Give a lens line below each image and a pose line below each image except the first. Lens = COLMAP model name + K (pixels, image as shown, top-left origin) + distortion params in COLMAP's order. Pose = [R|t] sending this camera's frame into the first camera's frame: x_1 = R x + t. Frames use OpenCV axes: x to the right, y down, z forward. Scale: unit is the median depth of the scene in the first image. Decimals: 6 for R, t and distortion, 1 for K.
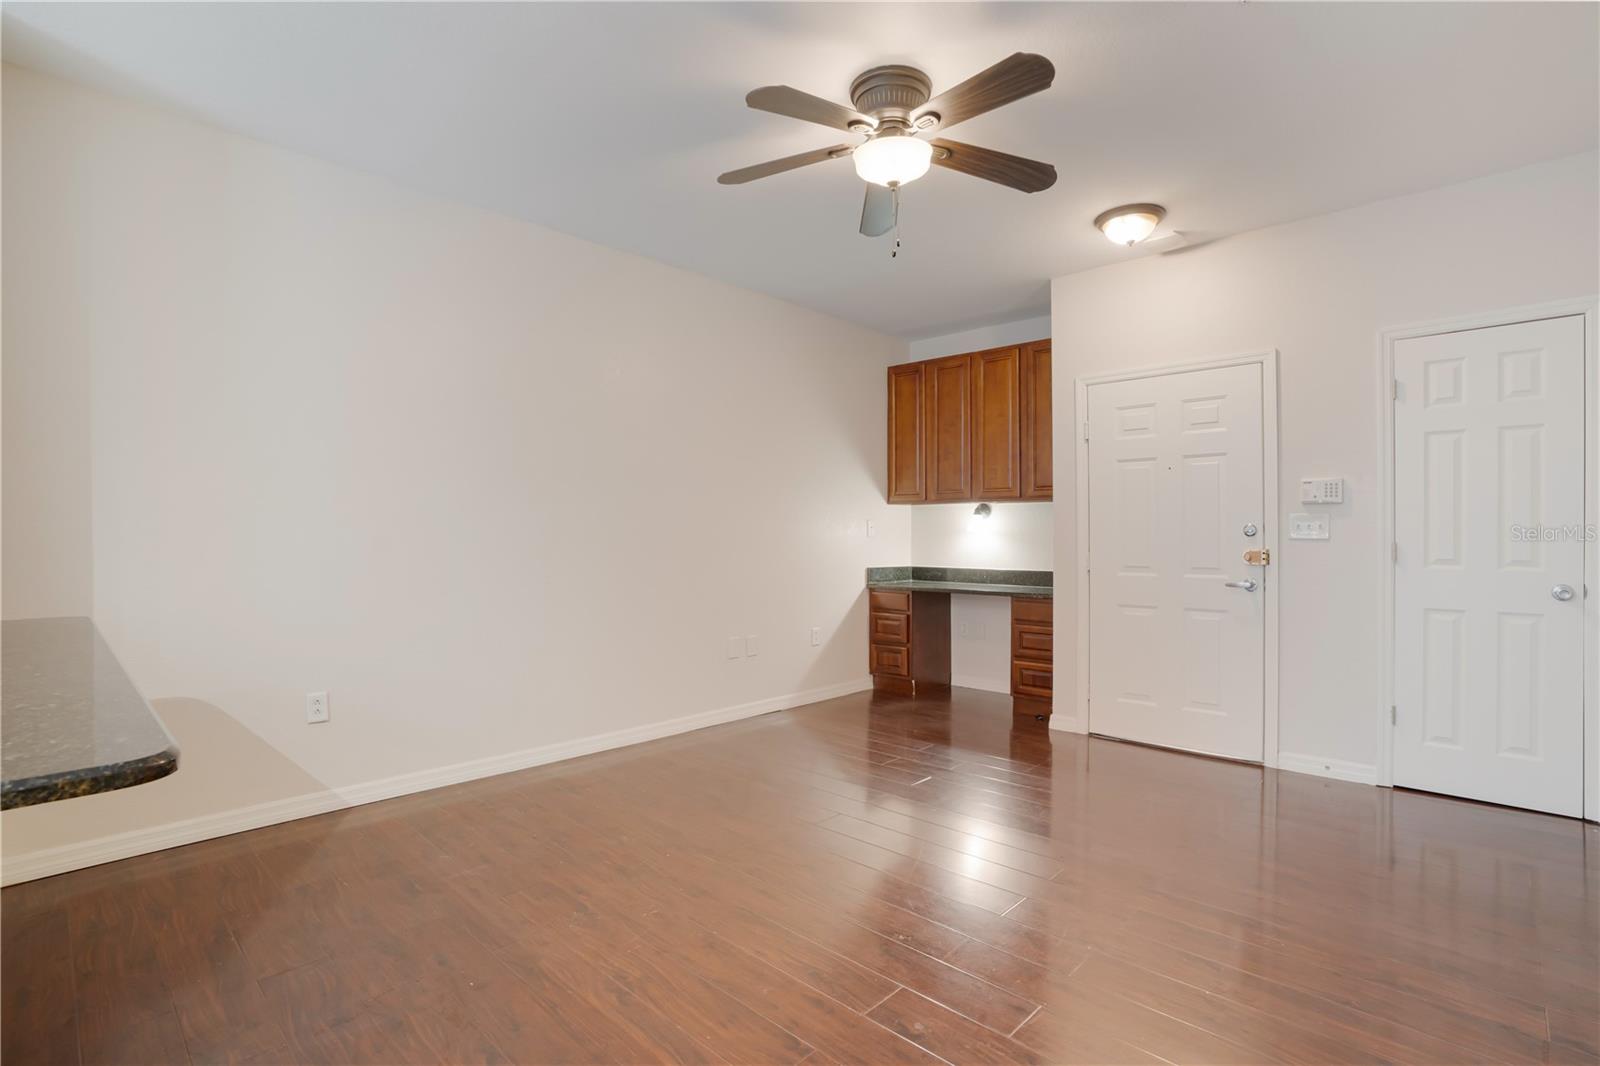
lens RADIAL K [[771.3, 0, 795.1], [0, 771.3, 539.0], [0, 0, 1]] dist [-0.029662, 0.000261]
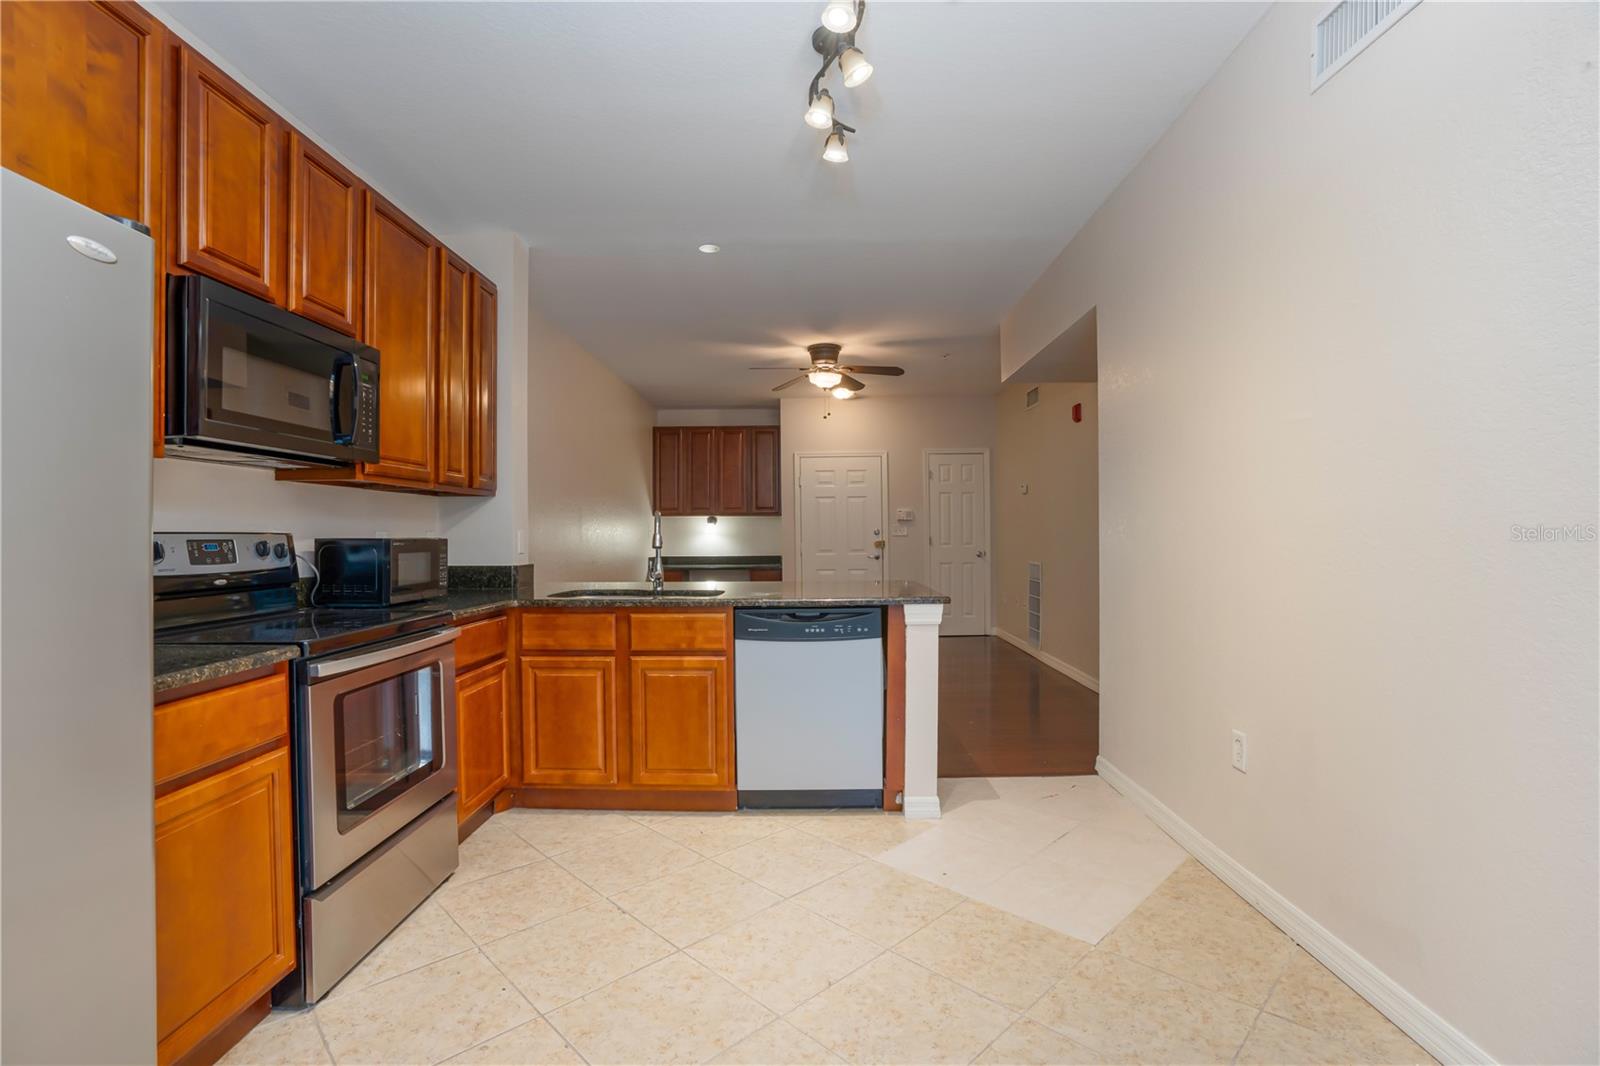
lens RADIAL K [[731.7, 0, 794.3], [0, 731.7, 534.5], [0, 0, 1]] dist [-0.074386, 0.032444]
pose [[0.743713, -0.005062, 0.668480, -0.945580], [0.012026, 0.999911, -0.005808, 0.005447], [-0.668391, 0.012358, 0.743707, -0.395728]]
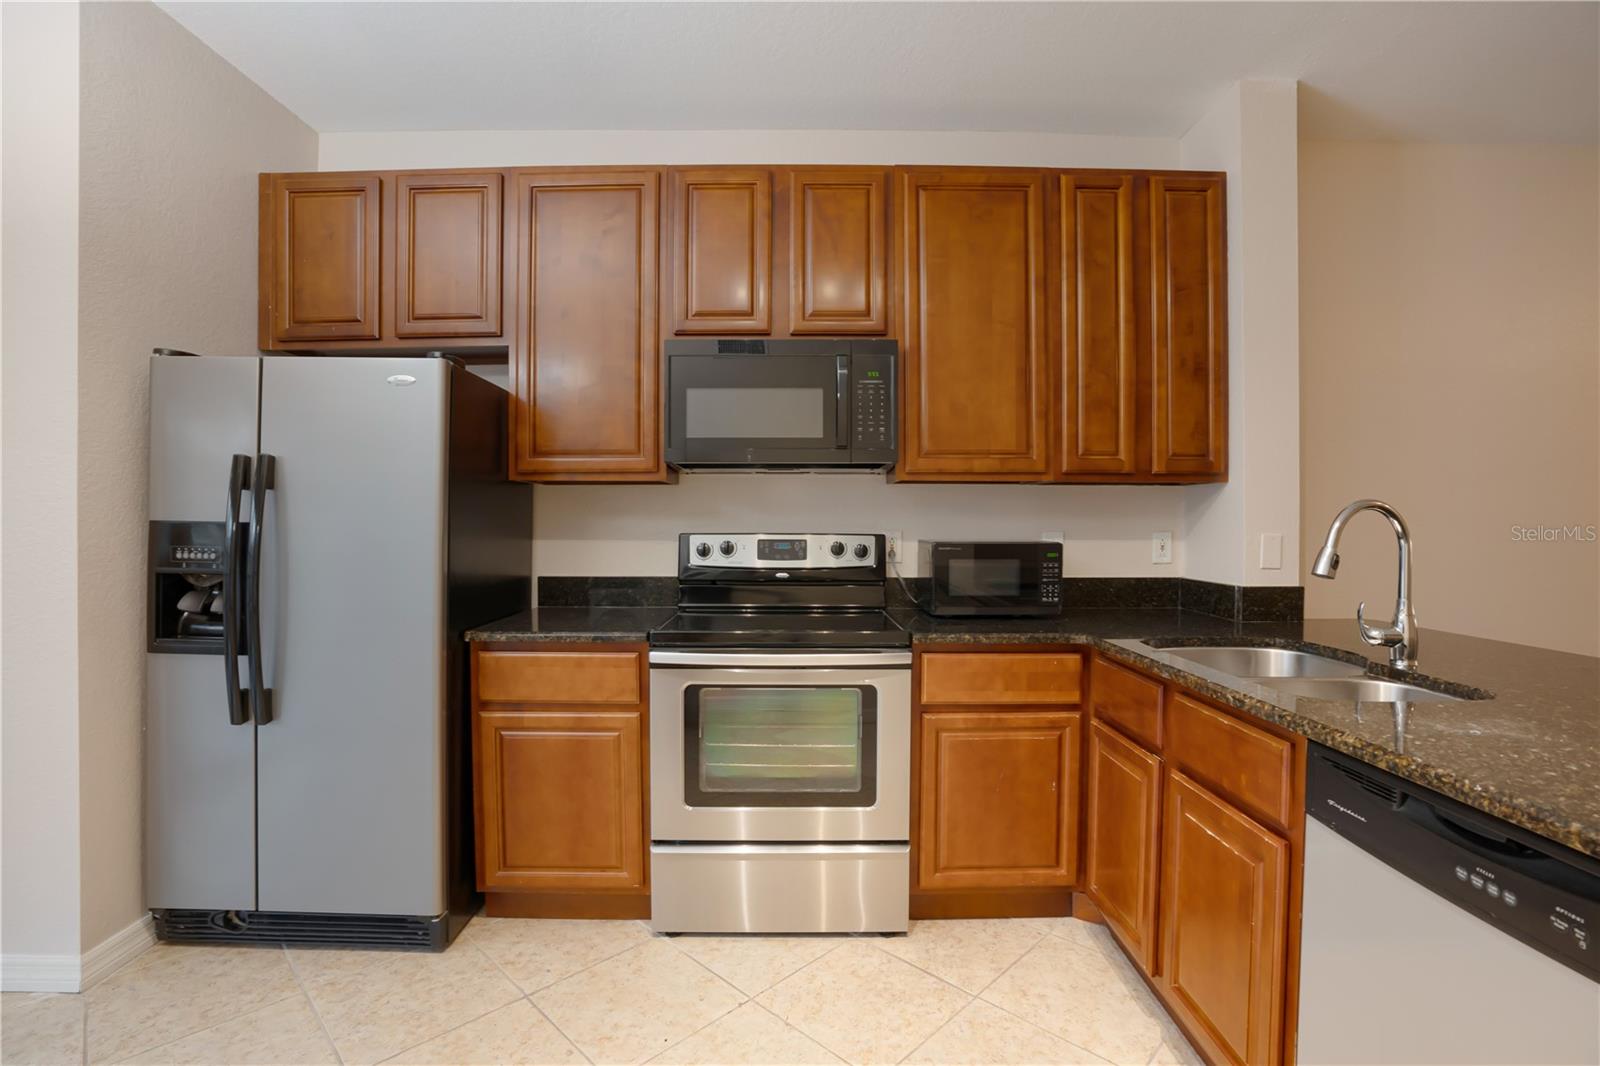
lens RADIAL K [[740.4, 0, 800.0], [0, 740.4, 533.0], [0, 0, 1]] dist [-0.067854, 0.025903]
pose [[0.689573, 0.013042, -0.724099, -0.435398], [-0.008792, 0.999915, 0.009637, -0.011146], [0.724163, -0.000279, 0.689629, -0.169607]]
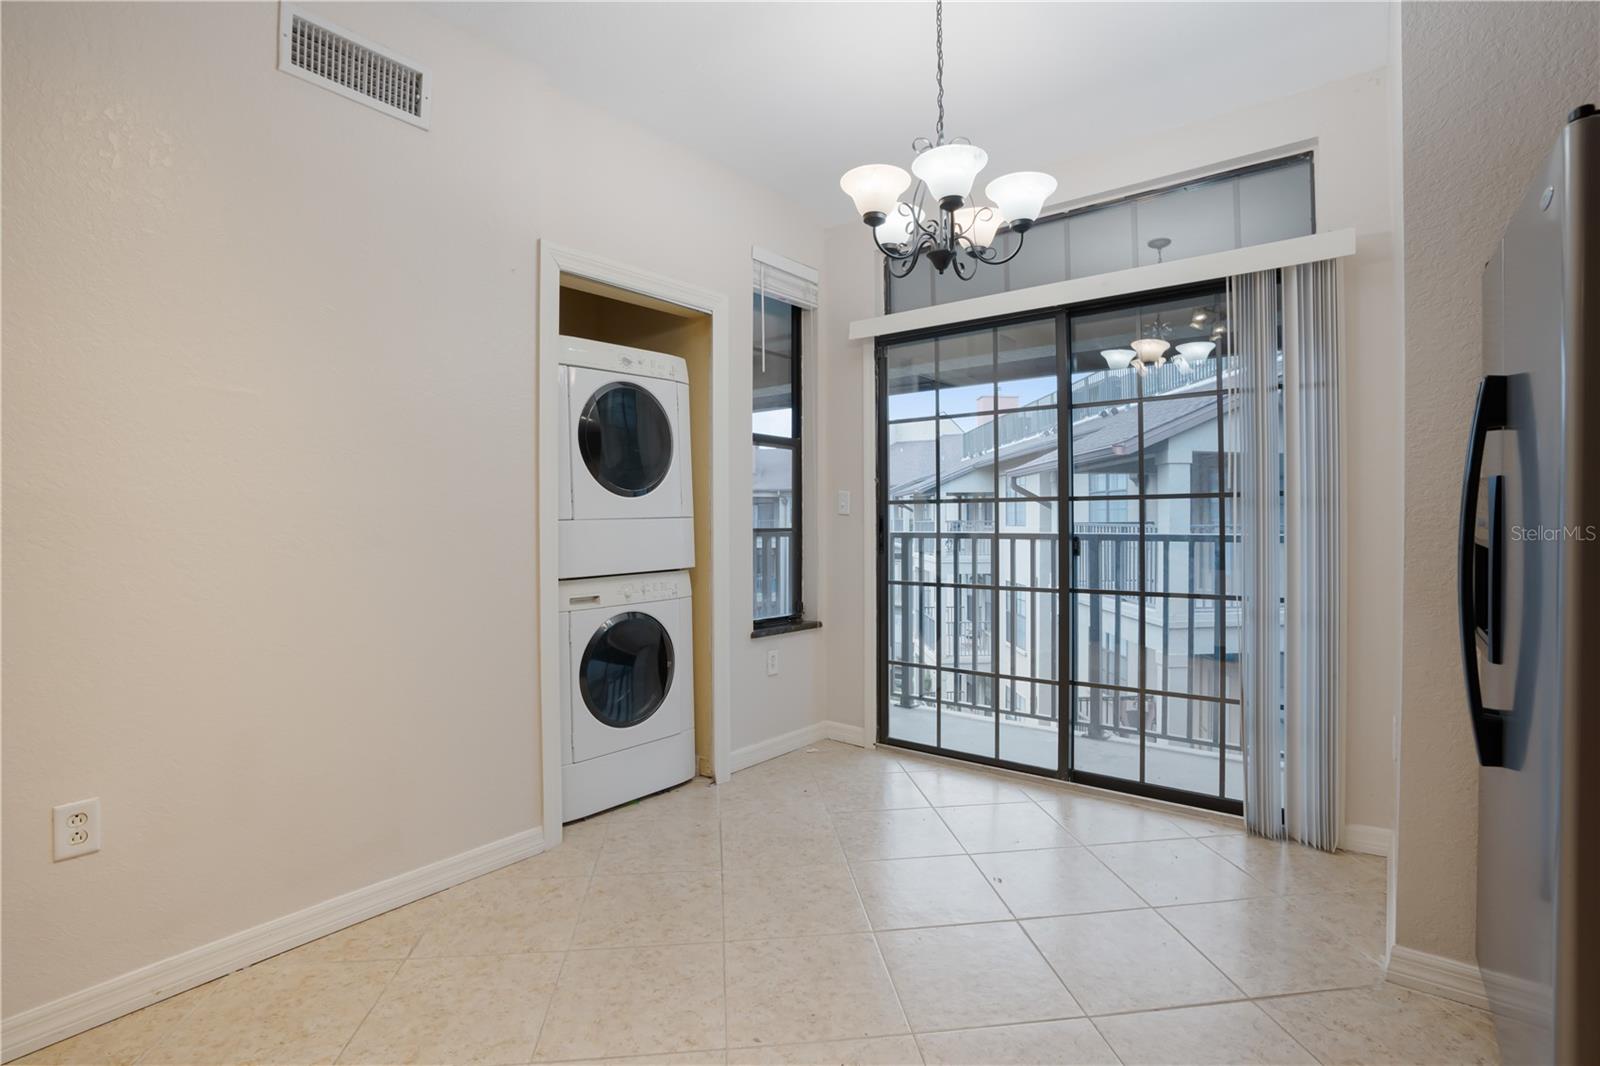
lens RADIAL K [[757.1, 0, 803.7], [0, 757.1, 515.8], [0, 0, 1]] dist [-0.065940, 0.029202]
pose [[-0.996139, 0.005486, -0.087623, -0.679651], [0.005079, 0.999975, 0.004864, 0.004907], [0.087648, 0.004400, -0.996142, 0.209437]]
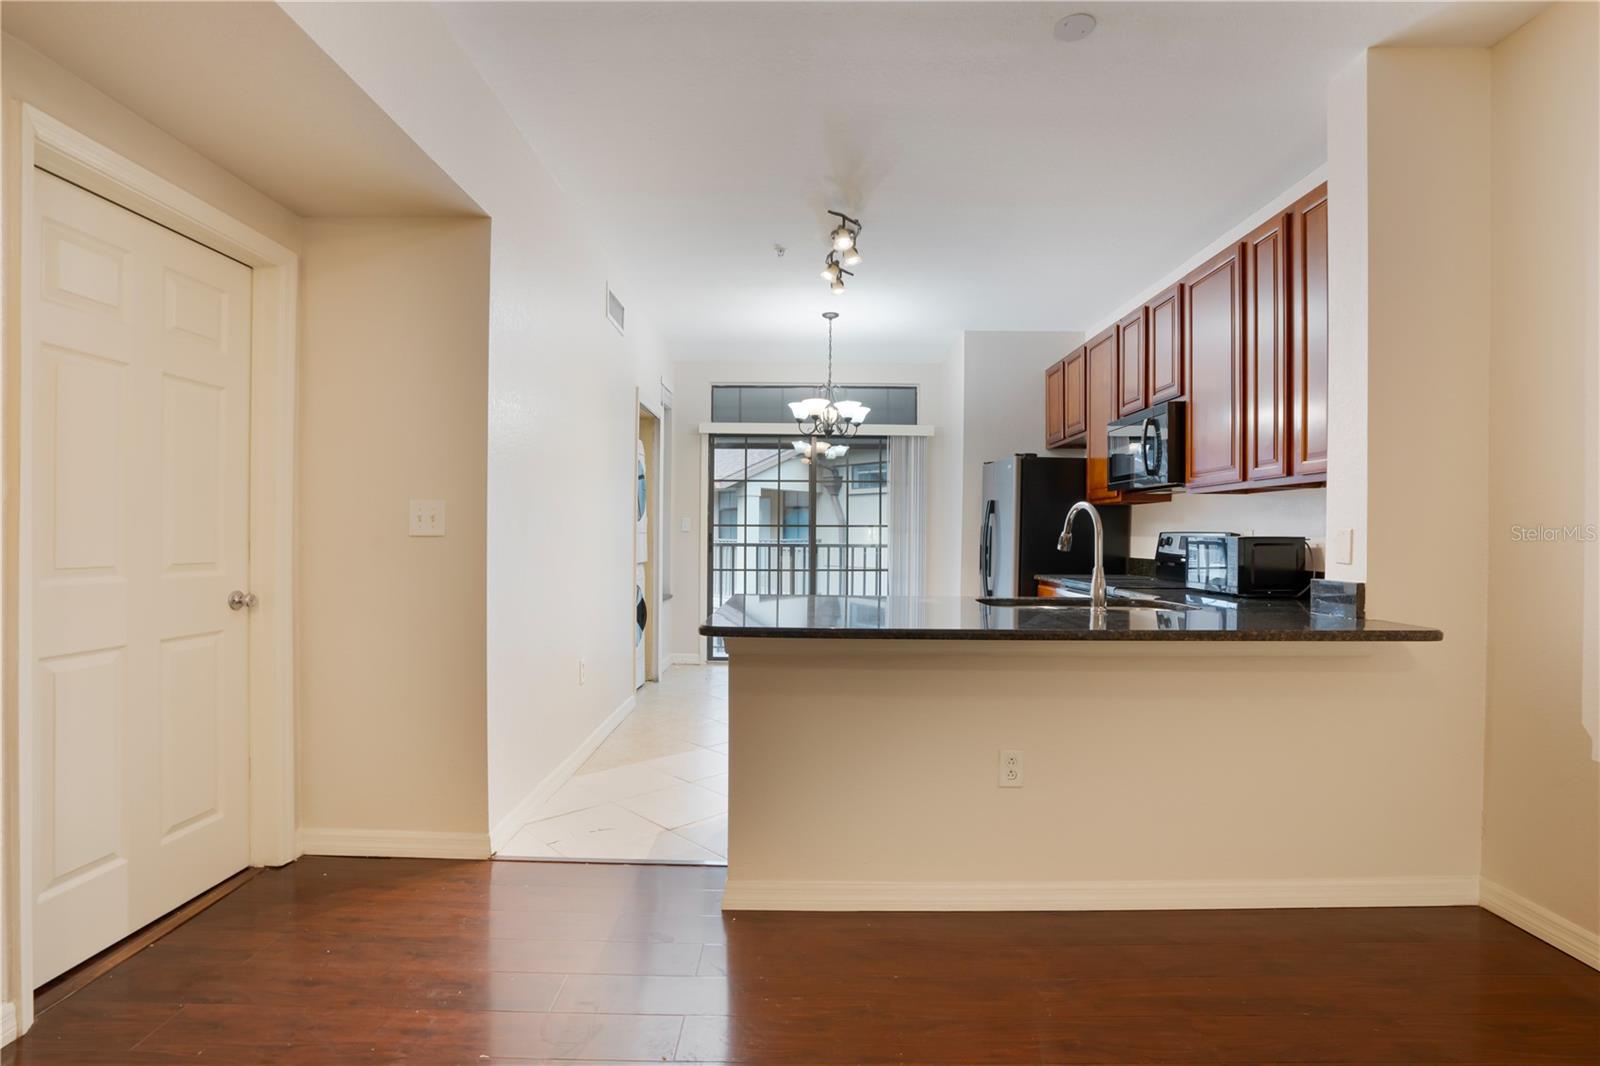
lens RADIAL K [[778.5, 0, 801.4], [0, 778.5, 537.8], [0, 0, 1]] dist [-0.041394, 0.000530]
pose [[-0.727175, -0.001443, -0.686450, 0.133736], [-0.014286, 0.999813, 0.013031, -0.003029], [0.686303, 0.019282, -0.727060, 0.649976]]
